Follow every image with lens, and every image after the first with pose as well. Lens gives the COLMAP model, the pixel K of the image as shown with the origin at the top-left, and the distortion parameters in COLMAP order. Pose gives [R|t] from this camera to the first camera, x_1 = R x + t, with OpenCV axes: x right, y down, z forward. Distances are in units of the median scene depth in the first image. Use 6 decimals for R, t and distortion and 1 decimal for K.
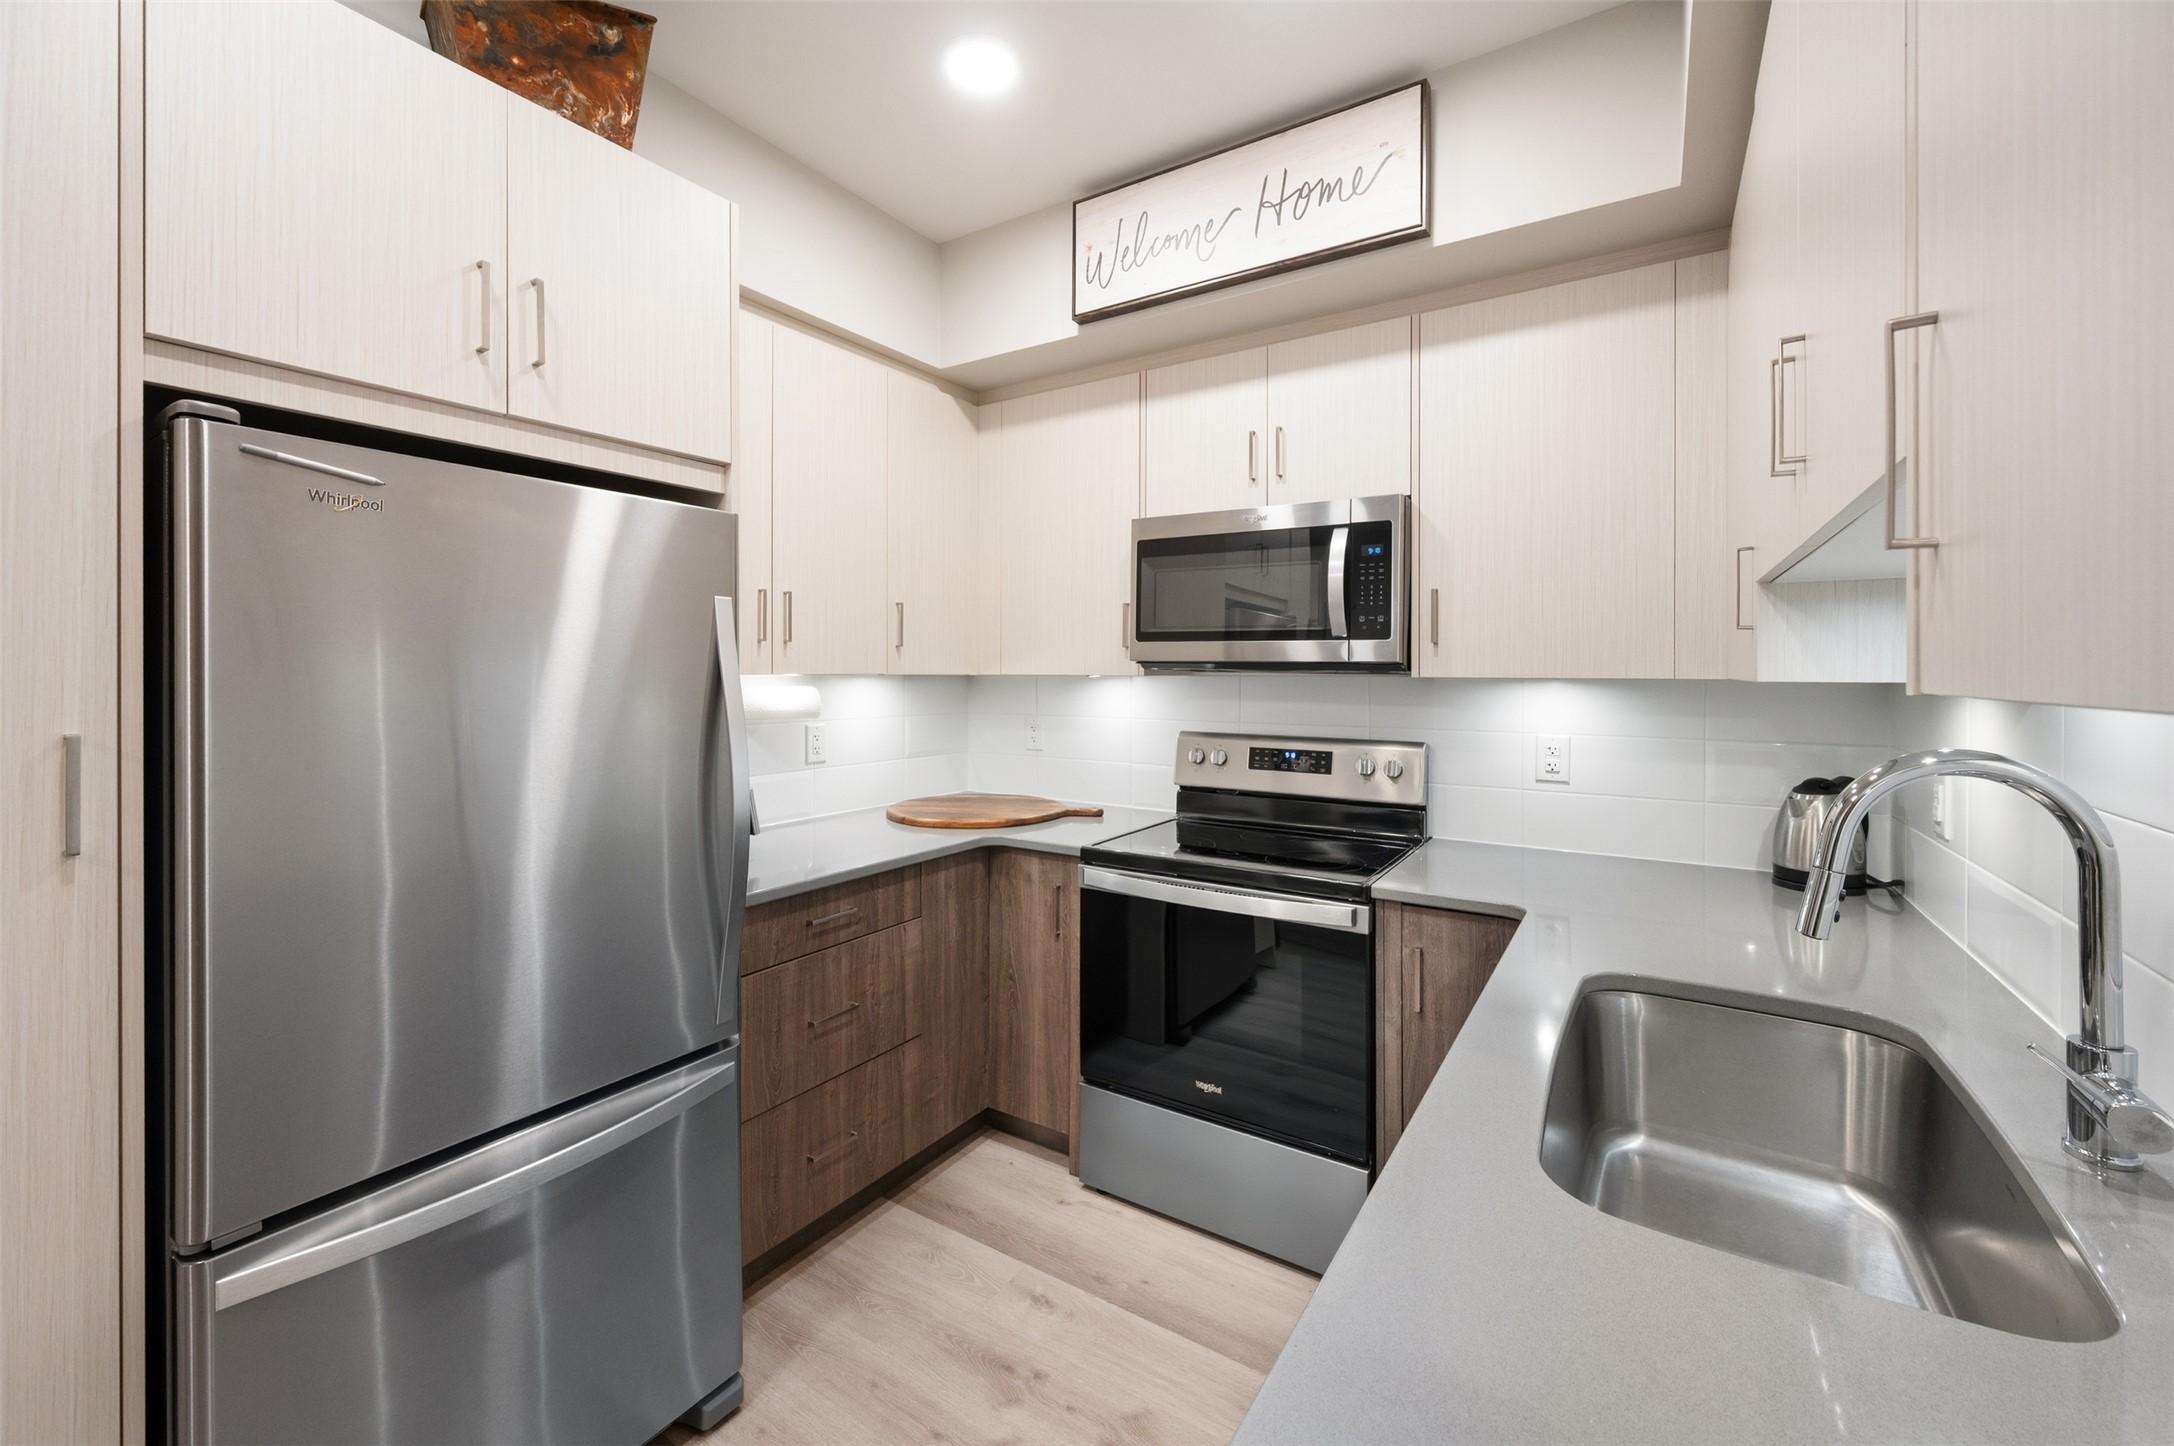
lens RADIAL K [[881.3, 0, 1079.1], [0, 881.3, 670.1], [0, 0, 1]] dist [0.001555, 0.000182]
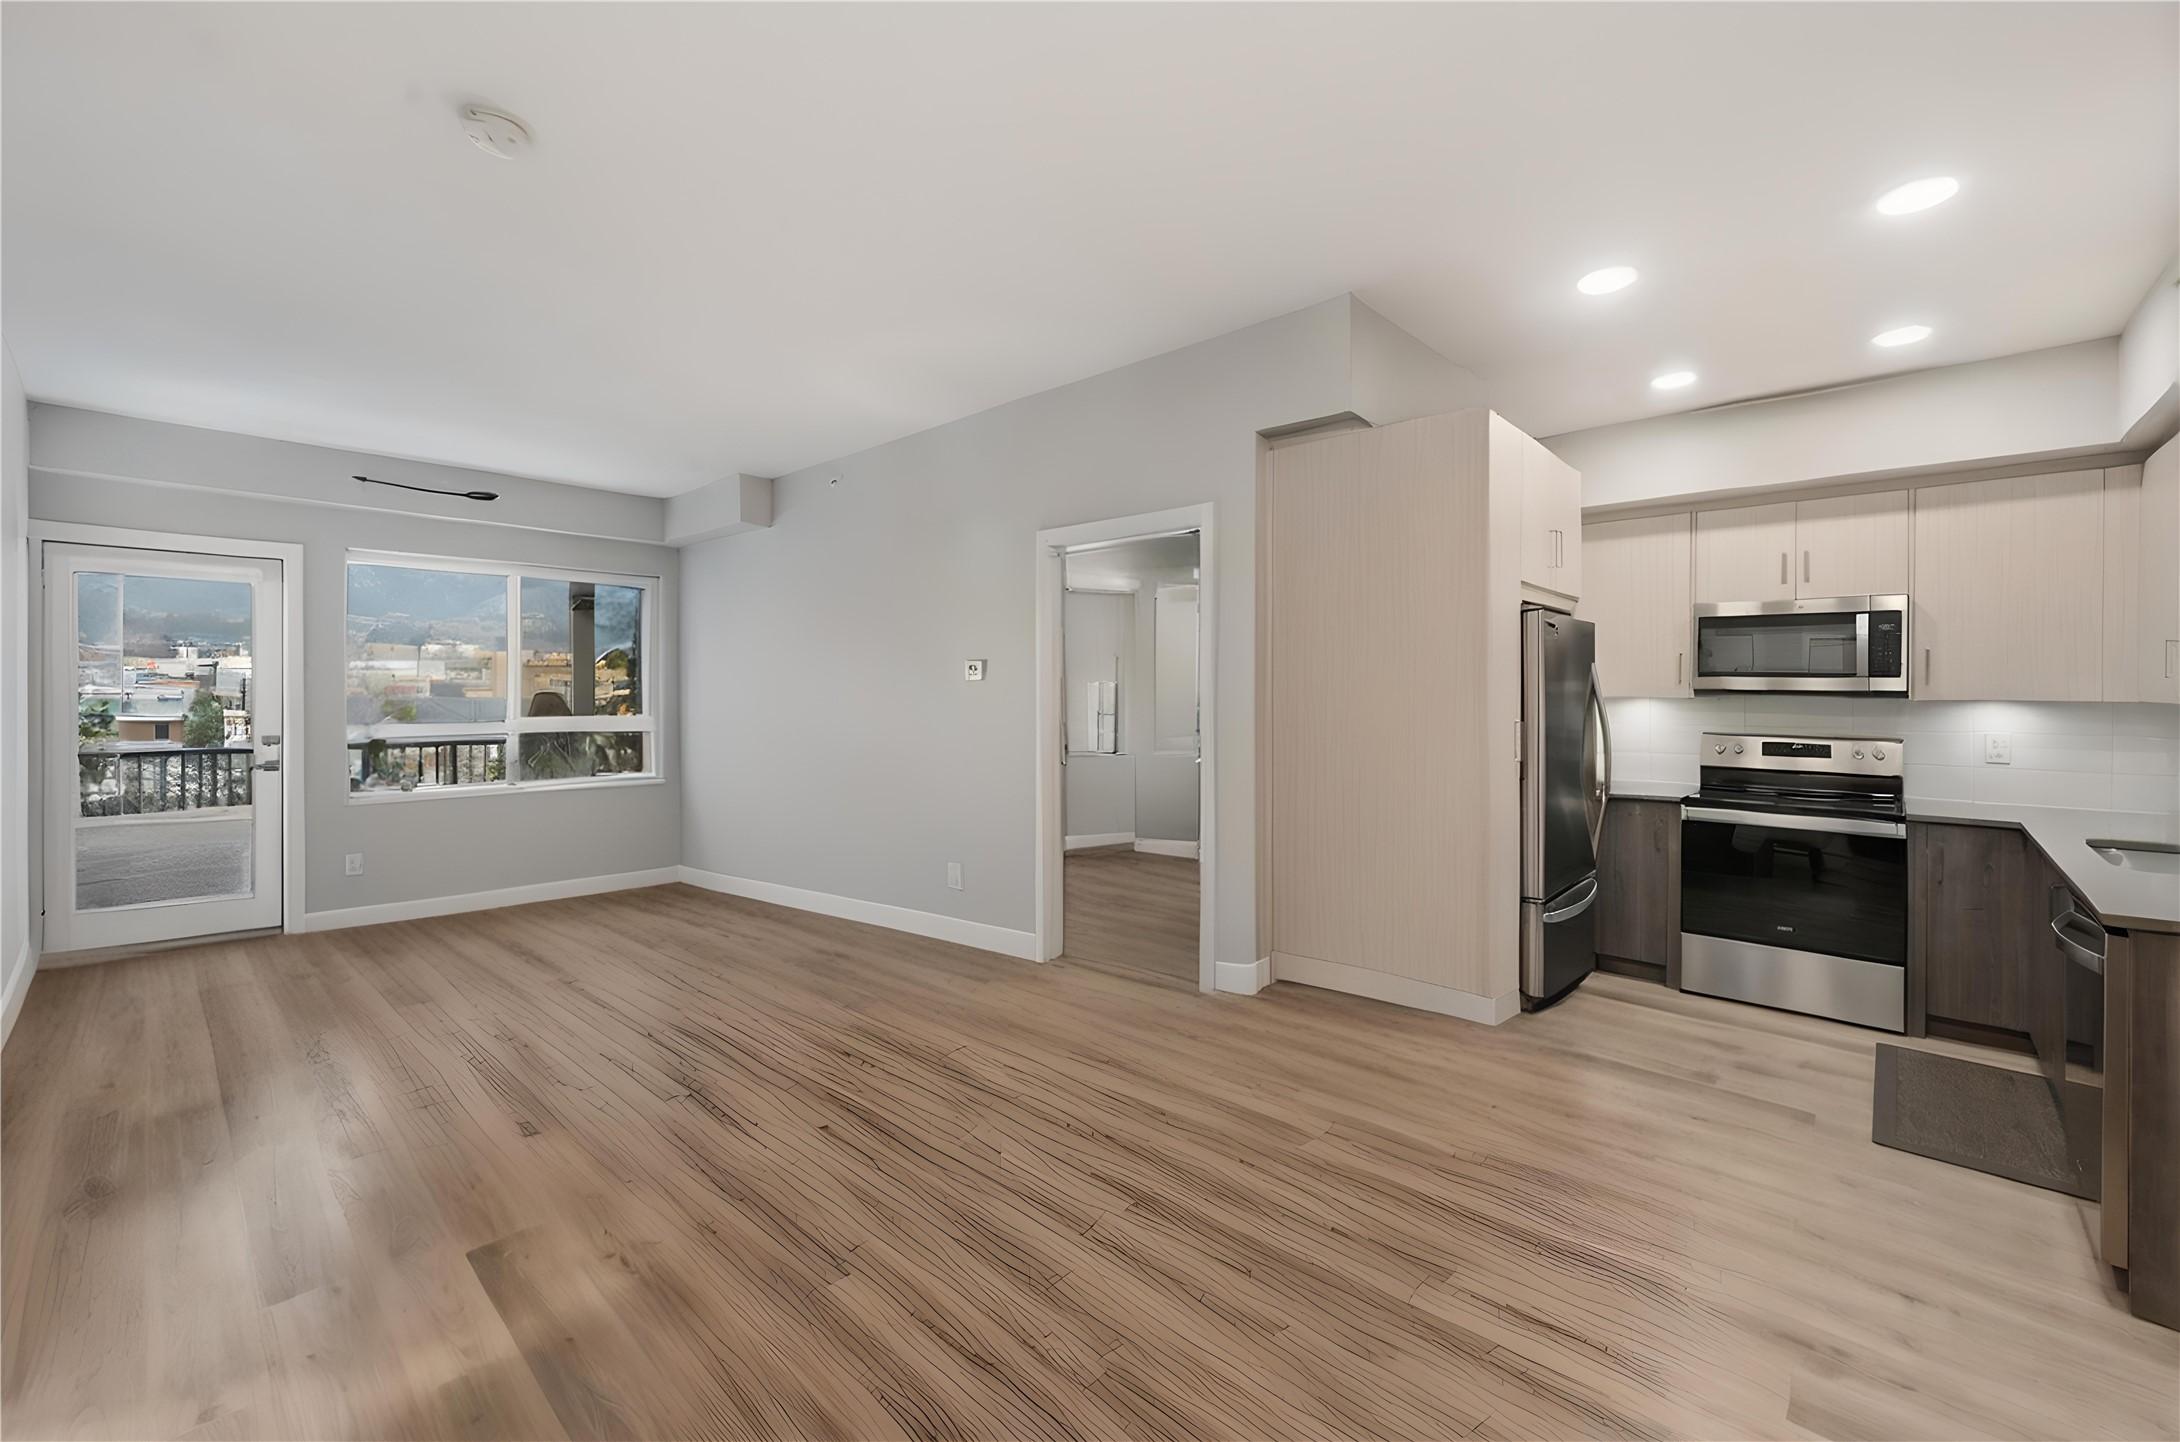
lens RADIAL K [[867.6, 0, 1037.9], [0, 867.6, 674.4], [0, 0, 1]] dist [0.000143, -0.000107]
pose [[0.981275, 0.000167, -0.192611, -0.951451], [-0.003366, 0.999862, -0.016279, -0.007638], [0.192582, 0.016622, 0.981140, -0.975913]]
